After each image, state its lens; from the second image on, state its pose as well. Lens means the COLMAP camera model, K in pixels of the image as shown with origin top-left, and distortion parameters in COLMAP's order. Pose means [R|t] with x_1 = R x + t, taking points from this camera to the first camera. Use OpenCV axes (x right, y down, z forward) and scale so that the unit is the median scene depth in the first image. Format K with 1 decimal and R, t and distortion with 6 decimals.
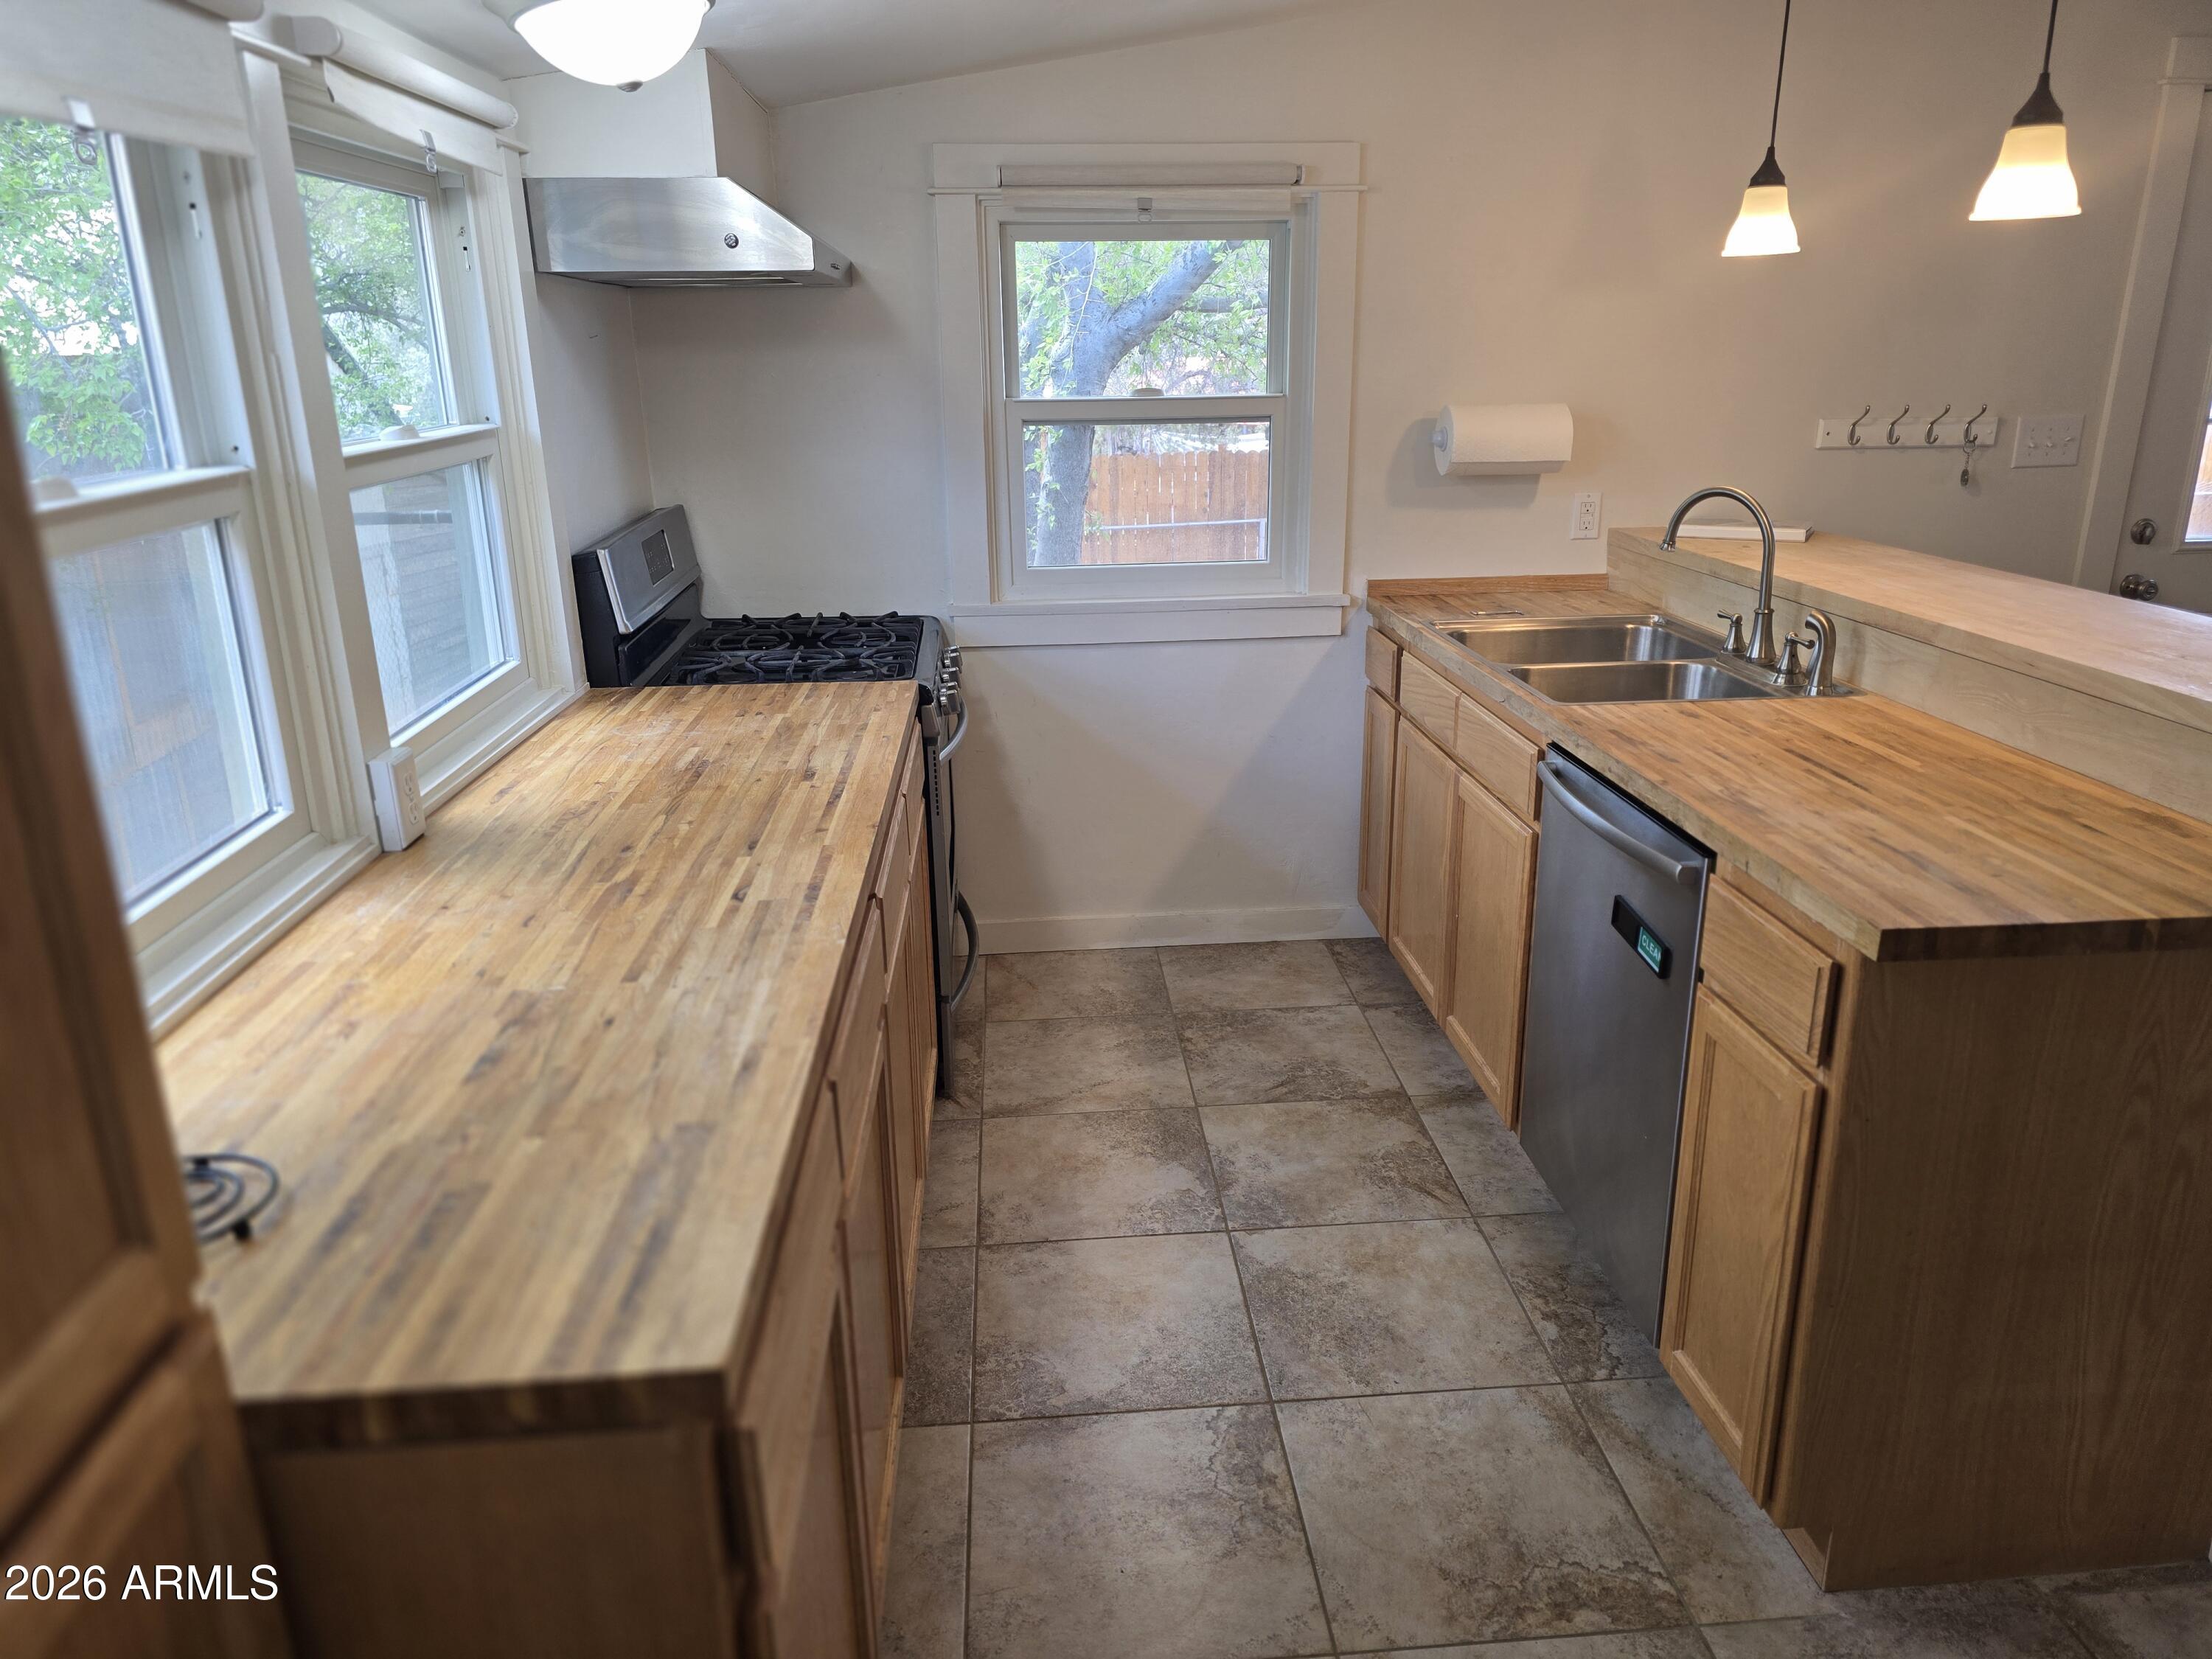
lens RADIAL K [[1481.9, 0, 1118.0], [0, 1481.9, 838.0], [0, 0, 1]] dist [0.024146, -0.015423]
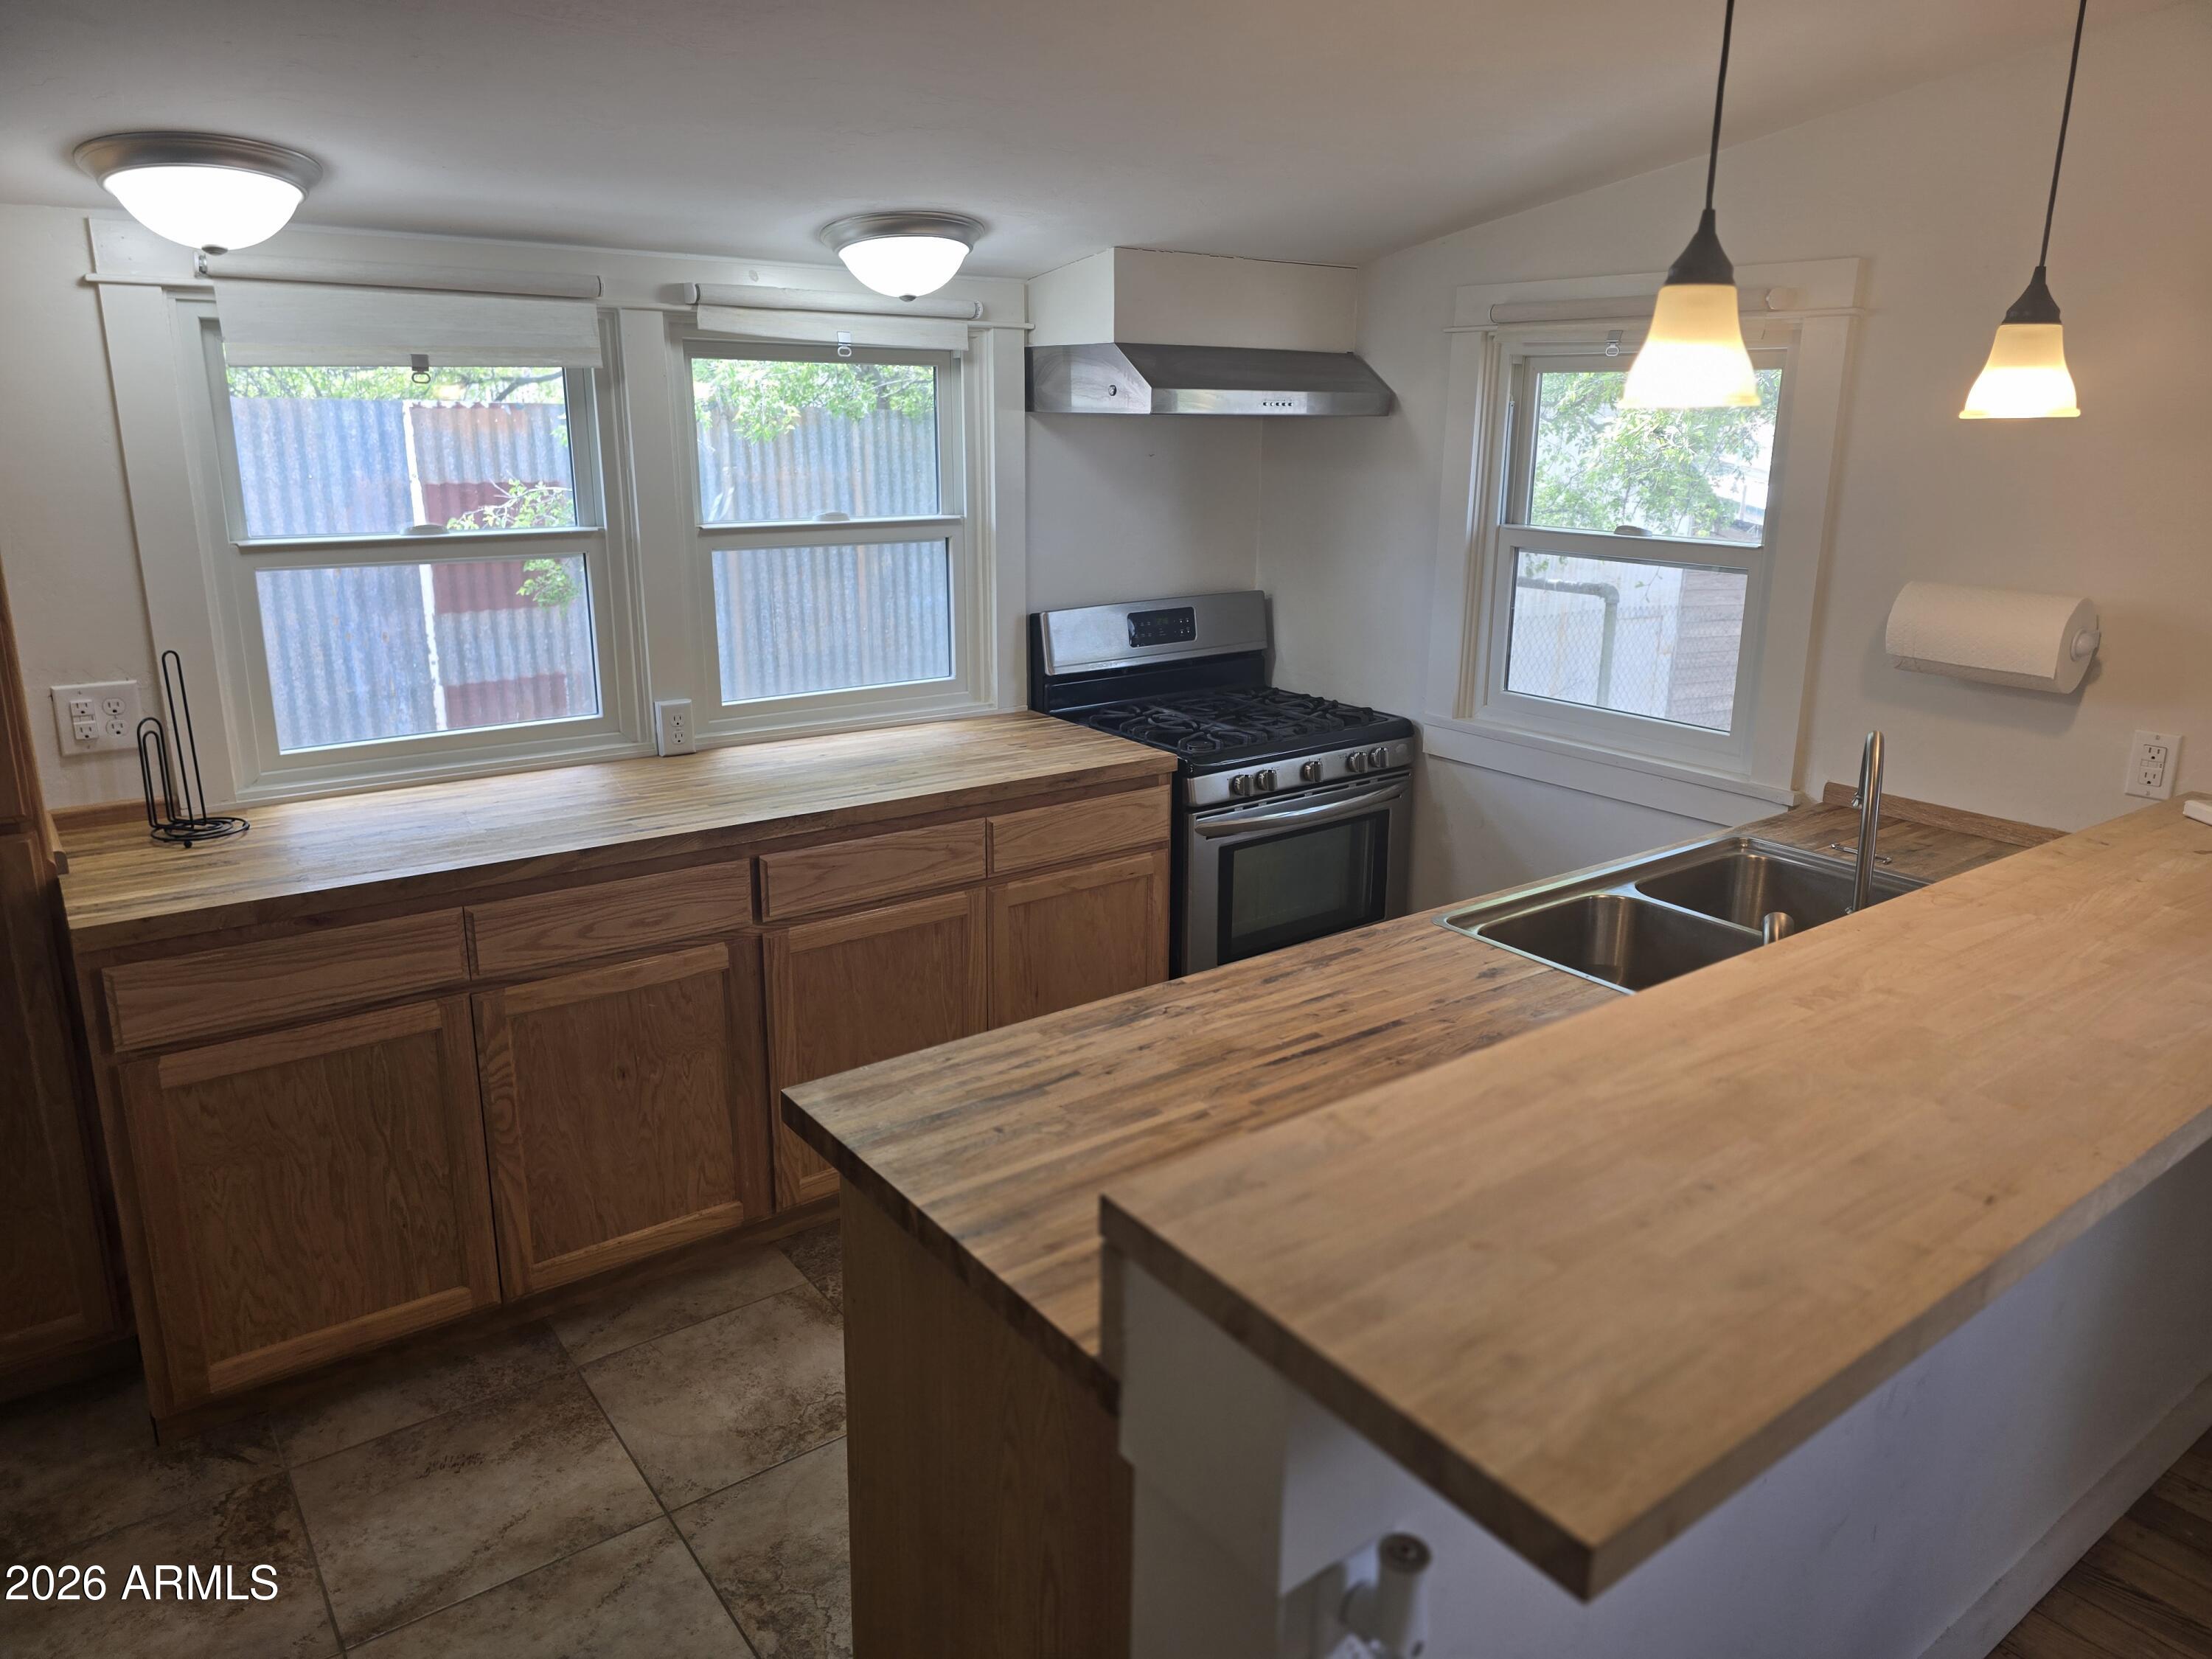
lens RADIAL K [[1481.9, 0, 1121.3], [0, 1481.9, 813.7], [0, 0, 1]] dist [0.024146, -0.015423]
pose [[0.539958, 0.242756, -0.805925, 1.066114], [-0.285593, 0.953543, 0.095878, -0.217459], [0.791759, 0.178397, 0.584203, 0.398729]]
